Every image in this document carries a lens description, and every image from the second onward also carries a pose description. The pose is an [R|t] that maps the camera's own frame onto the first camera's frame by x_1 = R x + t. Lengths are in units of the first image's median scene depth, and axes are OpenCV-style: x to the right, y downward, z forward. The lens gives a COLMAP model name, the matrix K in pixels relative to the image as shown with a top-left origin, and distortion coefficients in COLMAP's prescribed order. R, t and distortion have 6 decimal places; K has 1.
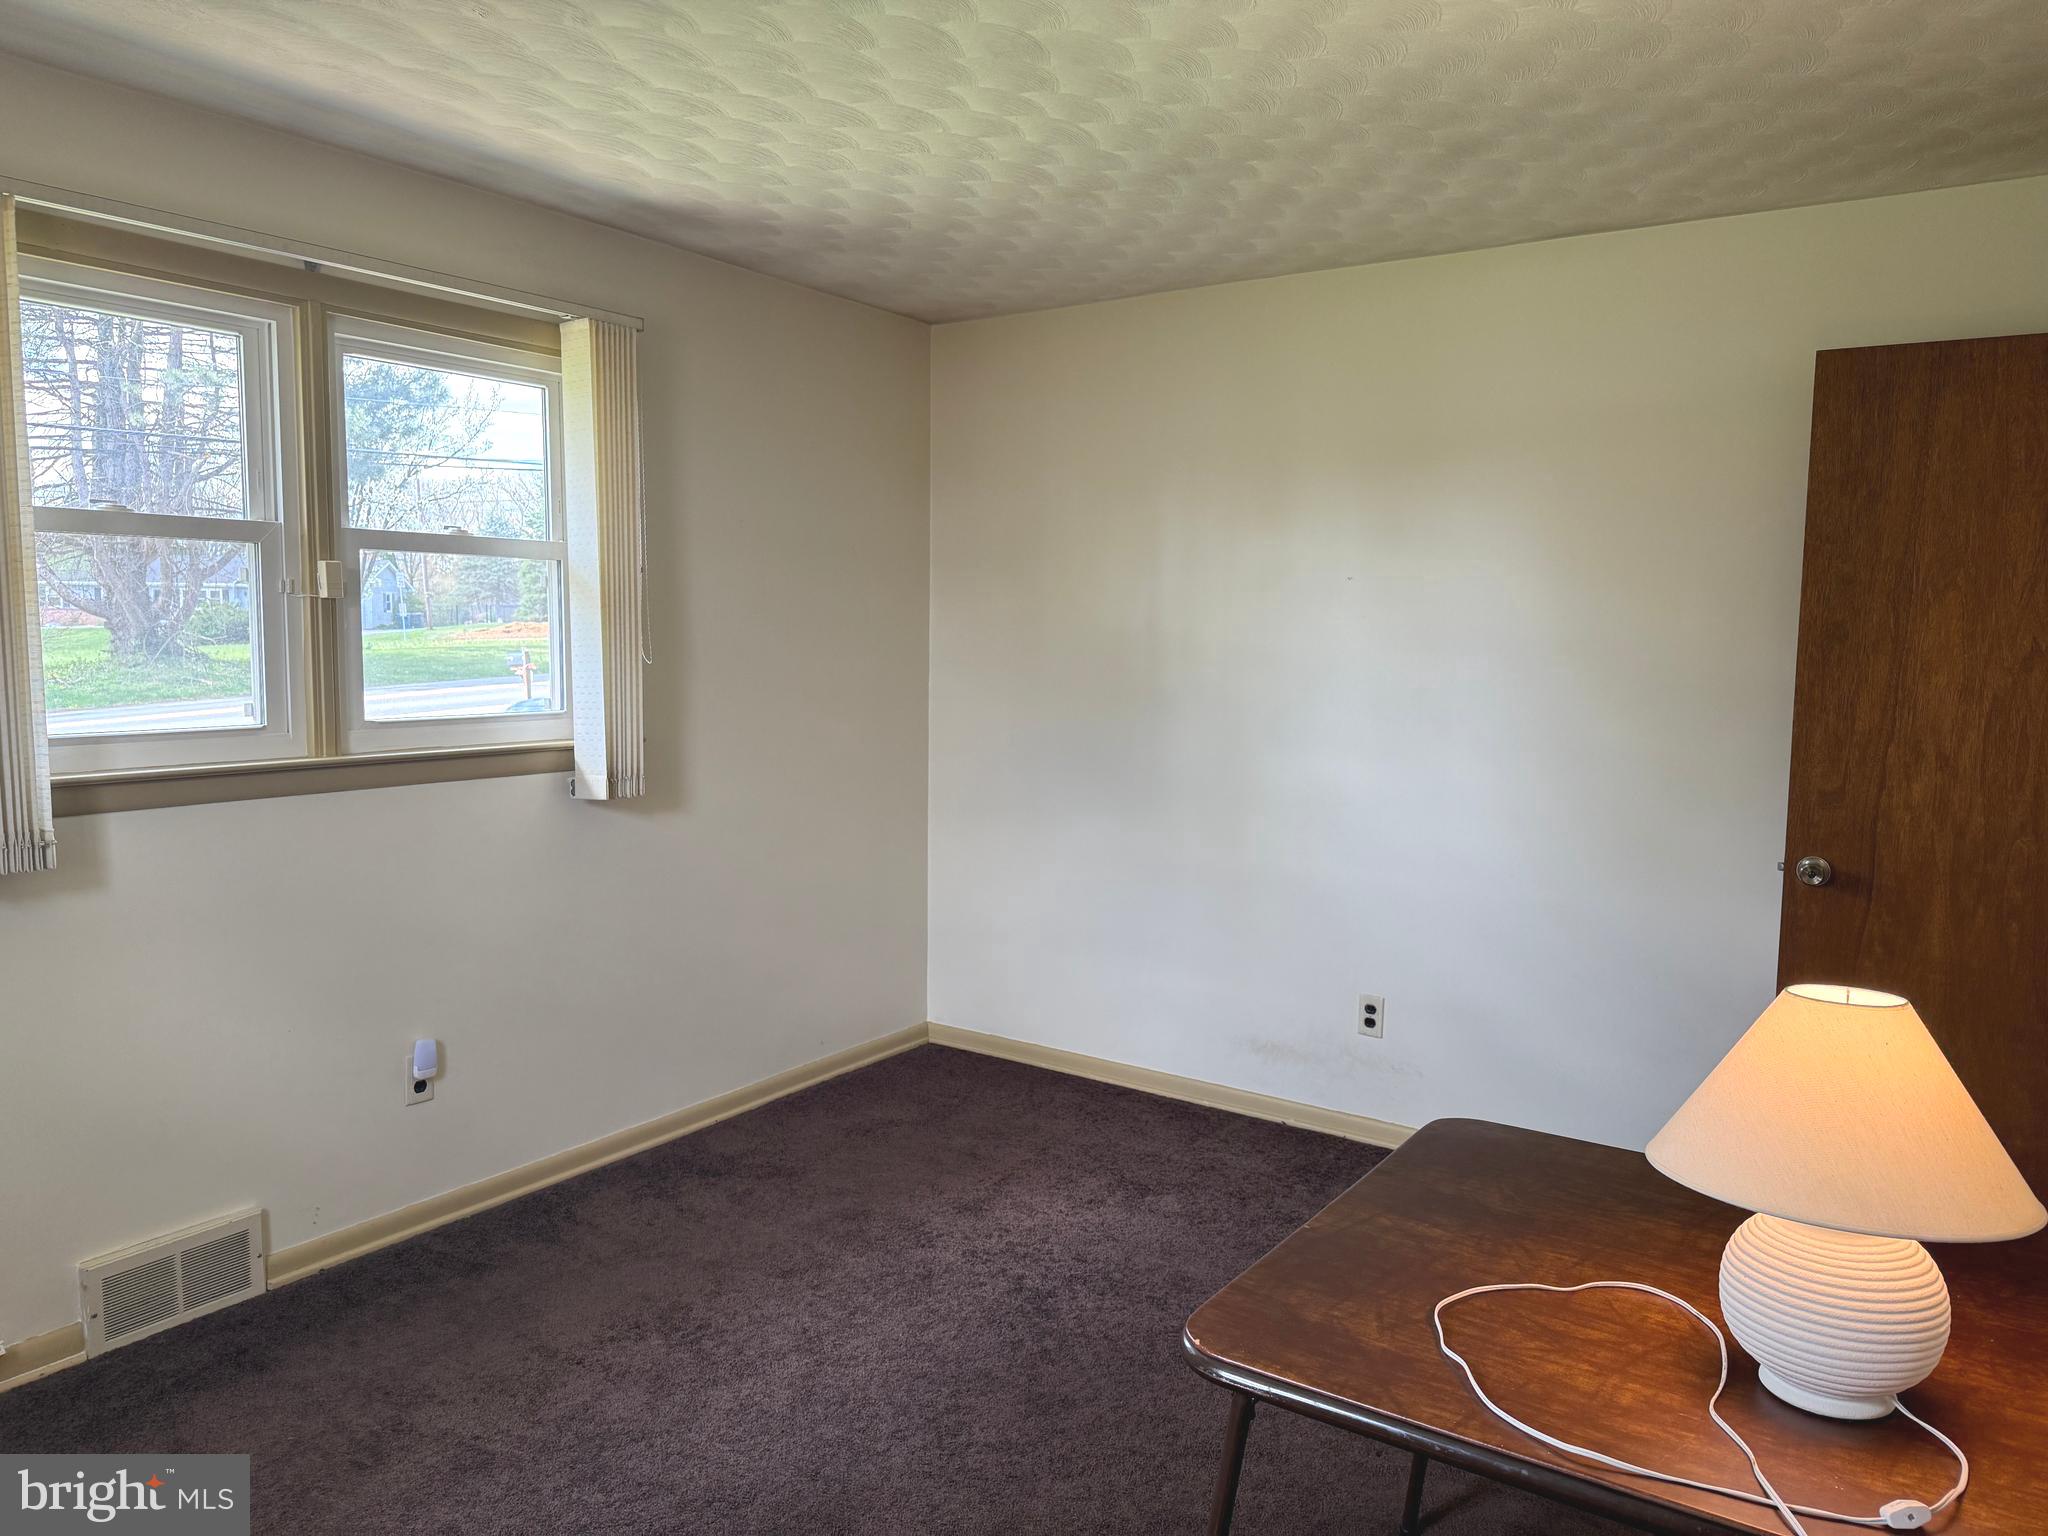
lens RADIAL K [[1446.2, 0, 1017.3], [0, 1446.2, 760.2], [0, 0, 1]] dist [0.088930, -0.099605]
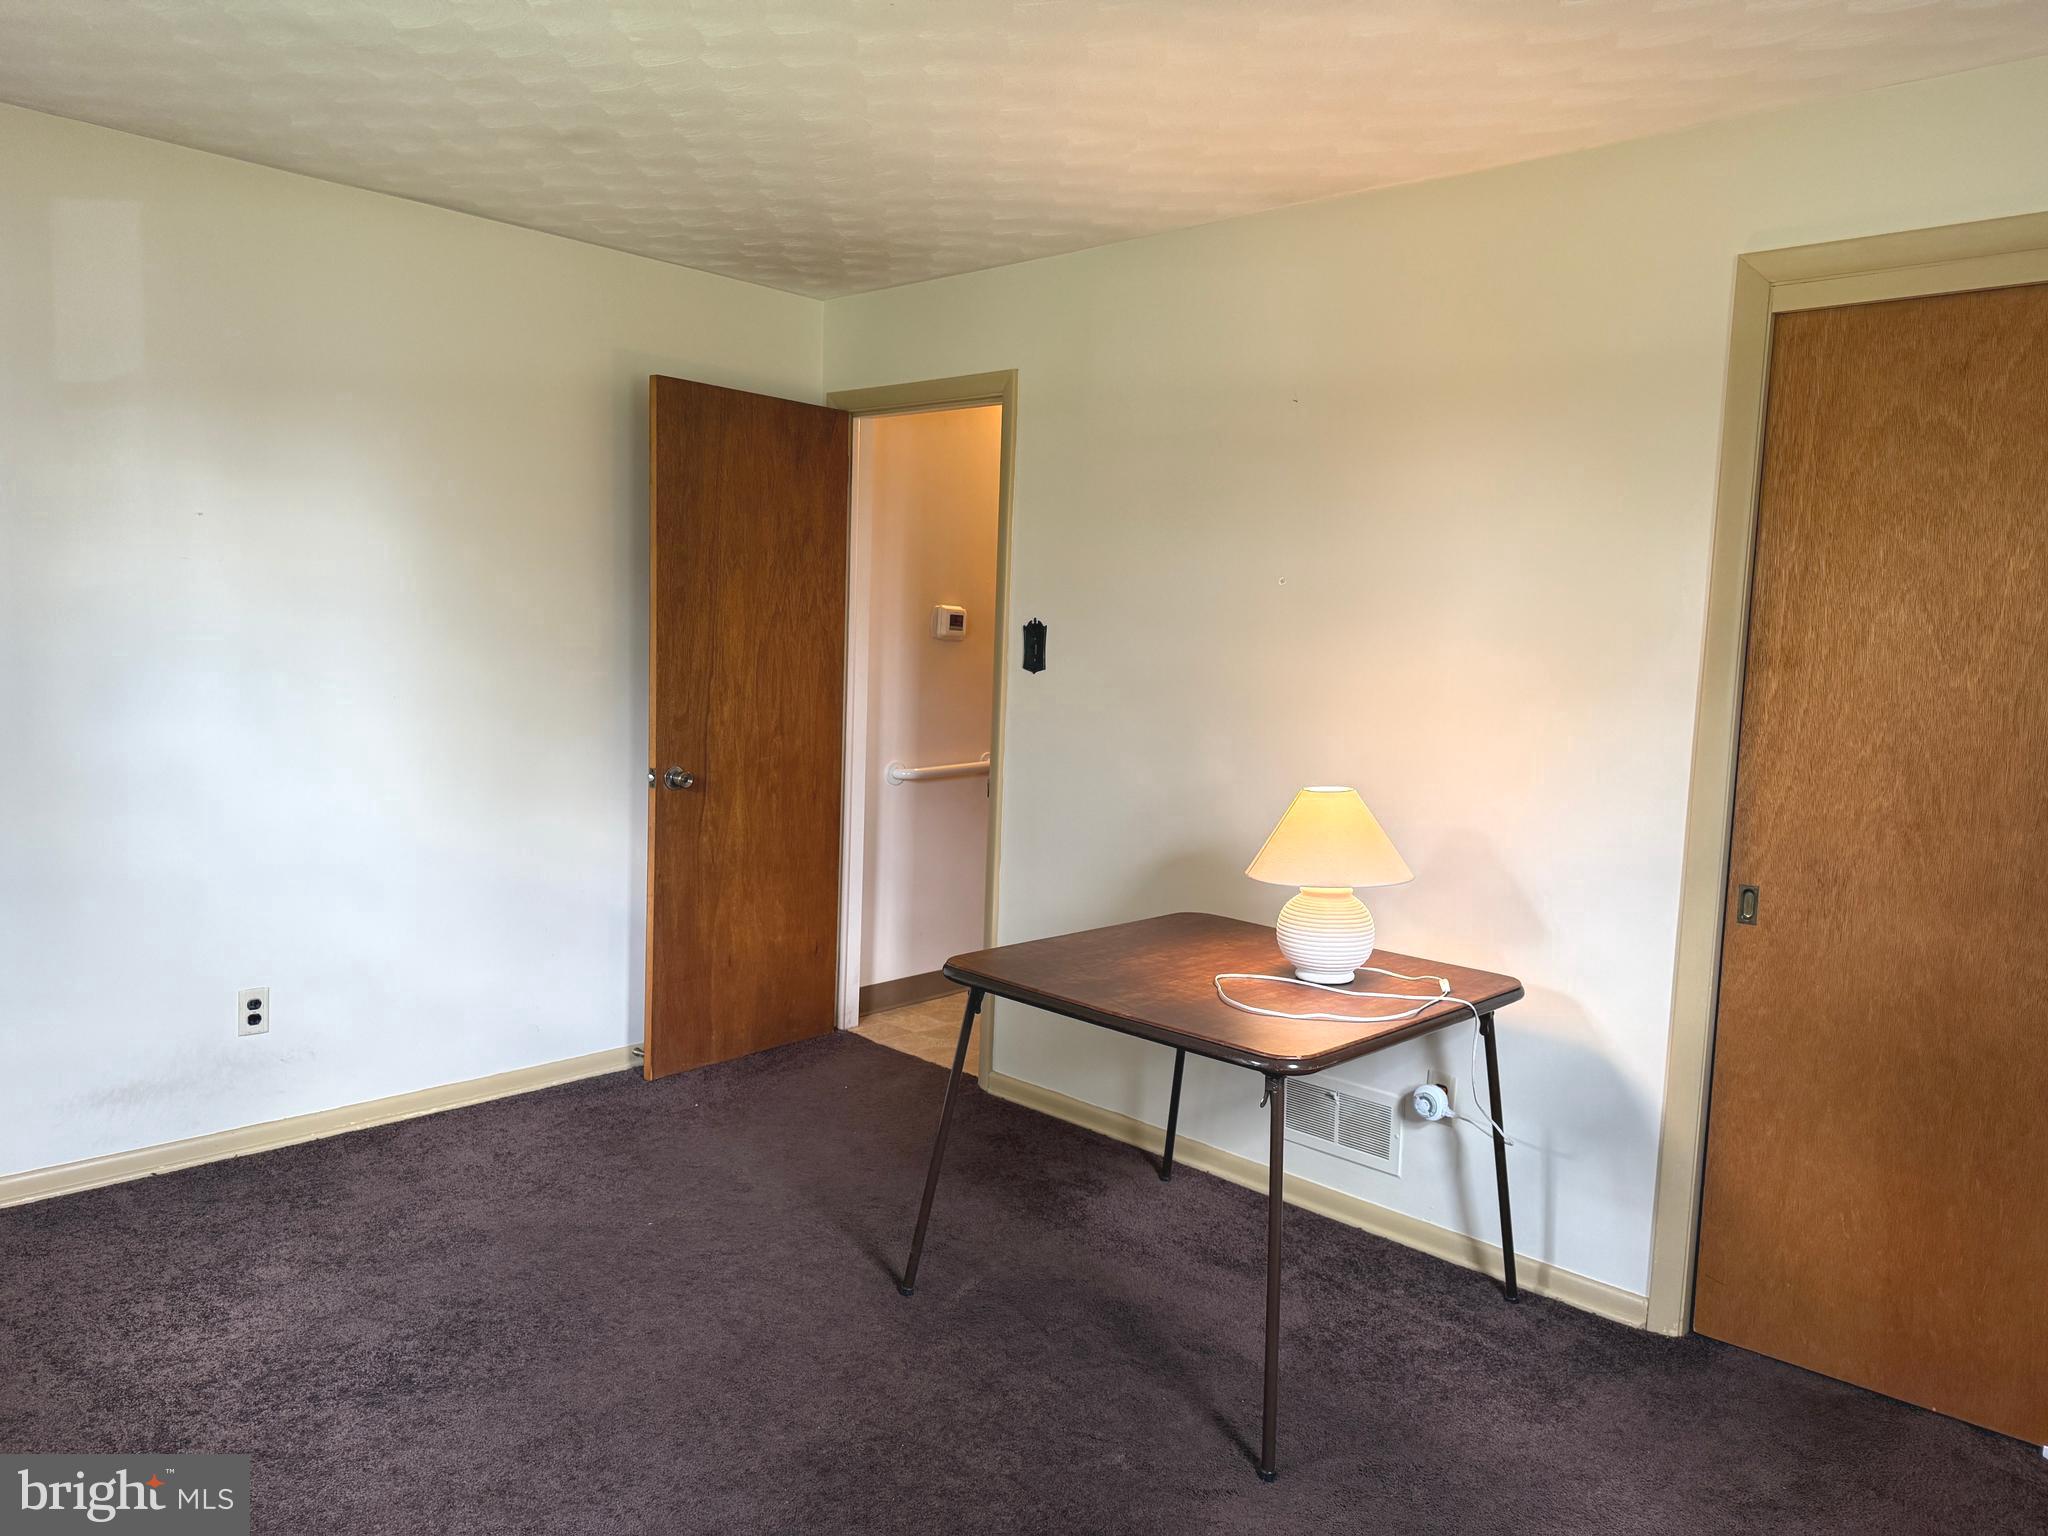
lens RADIAL K [[1446.2, 0, 1031.9], [0, 1446.2, 775.0], [0, 0, 1]] dist [0.088930, -0.099605]
pose [[0.157761, -0.107109, 0.981651, -0.714653], [0.053824, 0.993555, 0.099758, -0.041671], [-0.986009, 0.037098, 0.162509, 0.496884]]
